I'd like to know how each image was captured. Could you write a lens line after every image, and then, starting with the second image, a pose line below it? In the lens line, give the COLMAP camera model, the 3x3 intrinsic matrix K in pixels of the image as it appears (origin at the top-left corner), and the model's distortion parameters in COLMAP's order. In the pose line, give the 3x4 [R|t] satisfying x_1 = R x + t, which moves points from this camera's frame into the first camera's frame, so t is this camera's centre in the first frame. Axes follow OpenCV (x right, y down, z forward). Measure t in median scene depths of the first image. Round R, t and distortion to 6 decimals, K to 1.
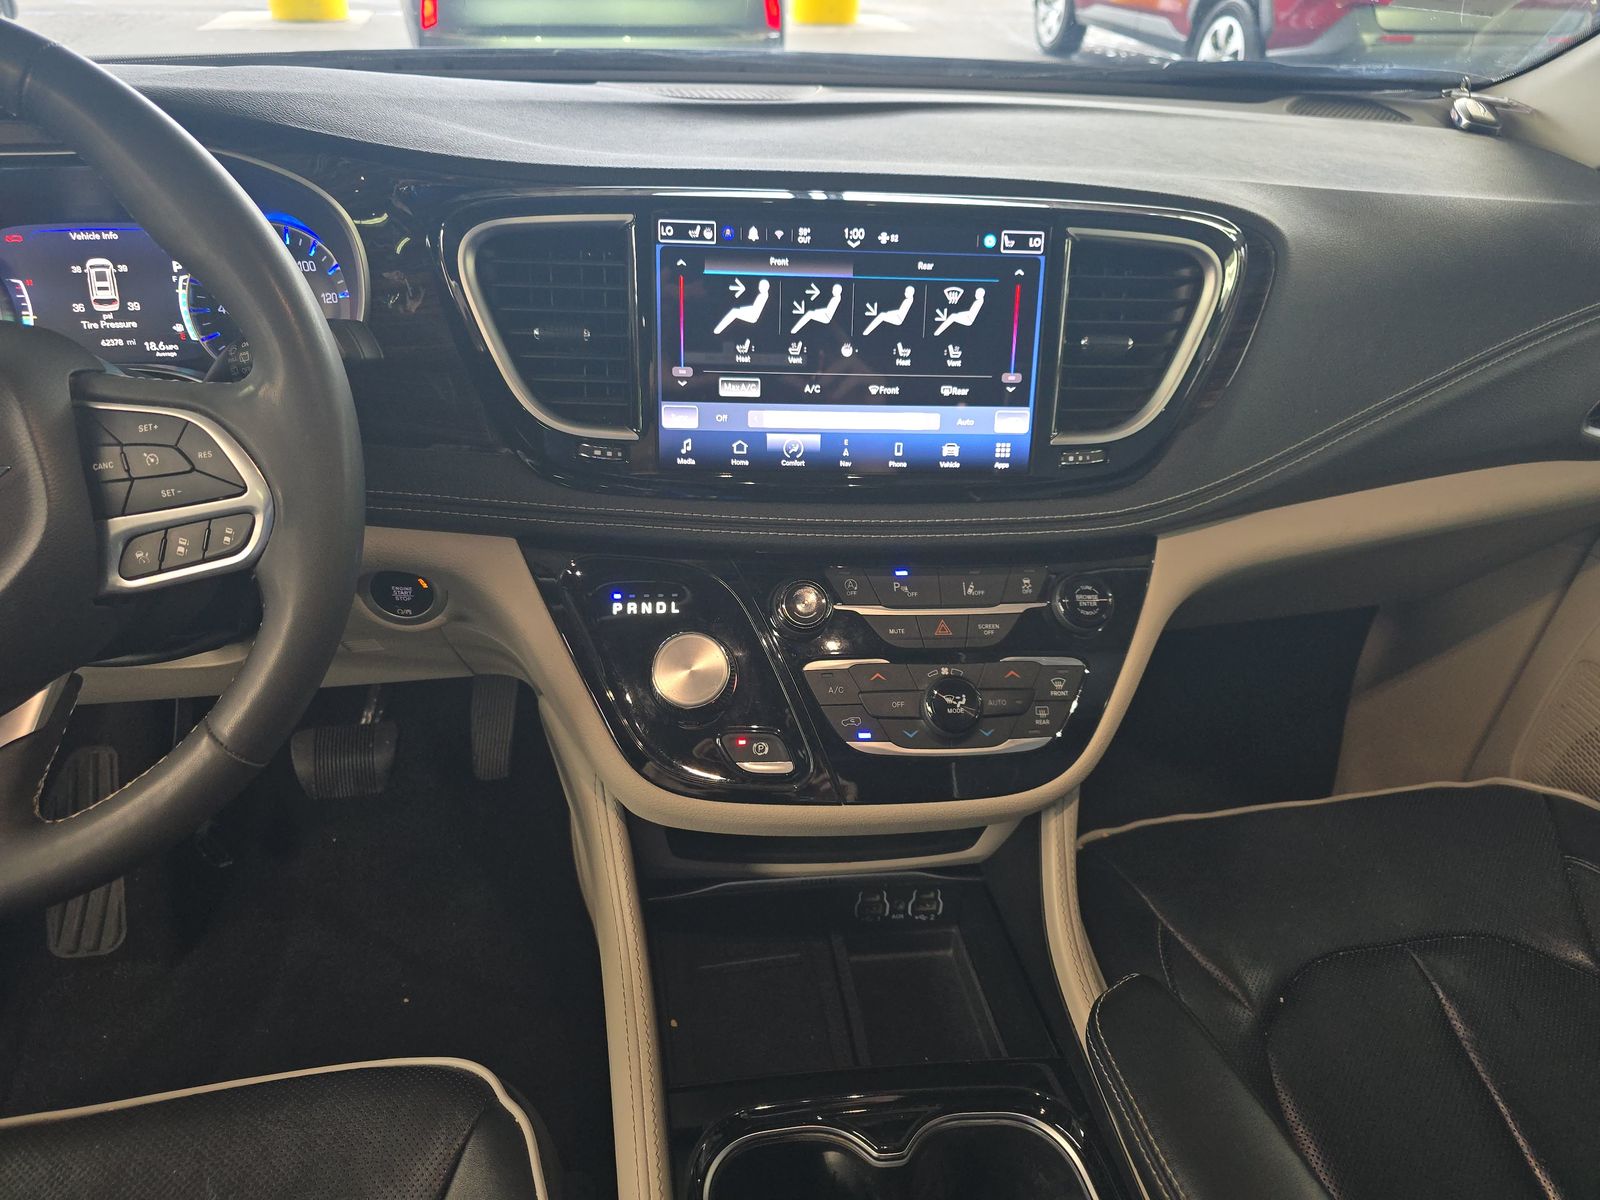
lens RADIAL K [[1047.9, 0, 800.0], [0, 1047.9, 600.0], [0, 0, 1]] dist [0.037737, -0.048741]
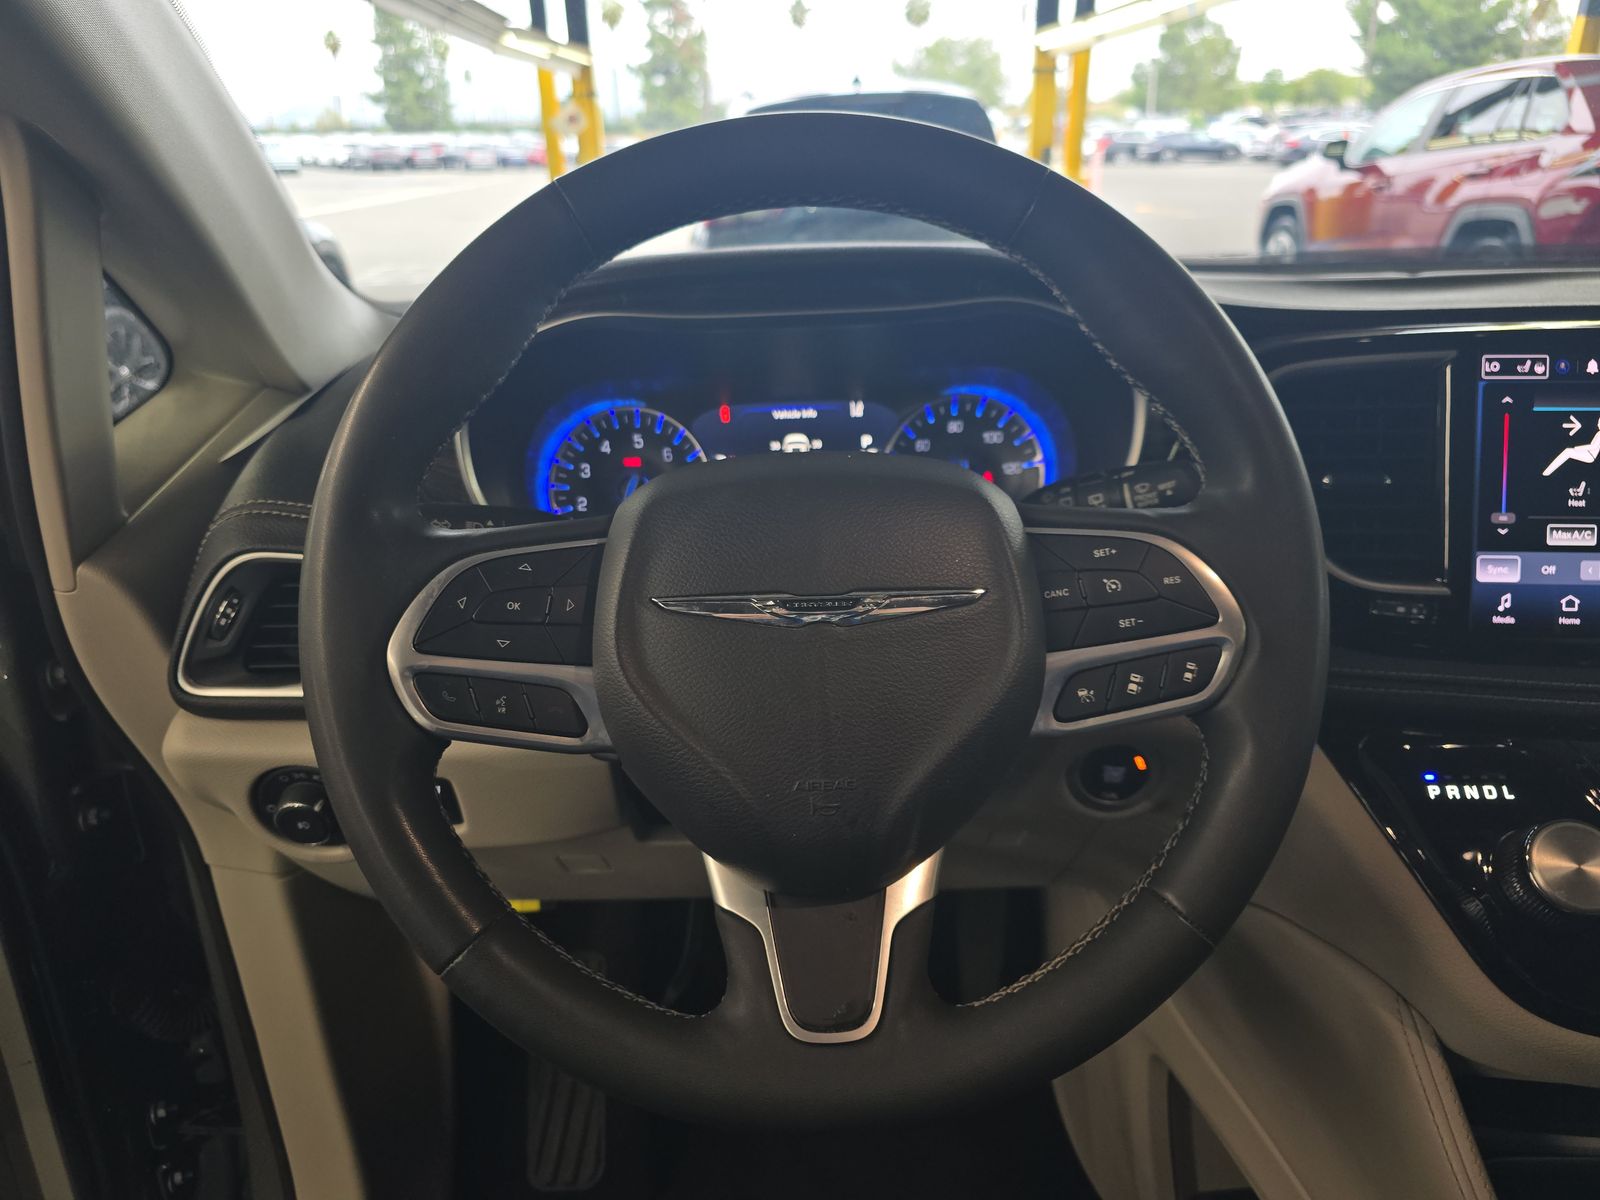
lens RADIAL K [[1047.9, 0, 800.0], [0, 1047.9, 600.0], [0, 0, 1]] dist [0.037737, -0.048741]
pose [[0.984723, -0.007022, -0.173988, -0.525654], [-0.033061, 0.973472, -0.226405, 0.066744], [0.170962, 0.228698, 0.958368, 0.067736]]
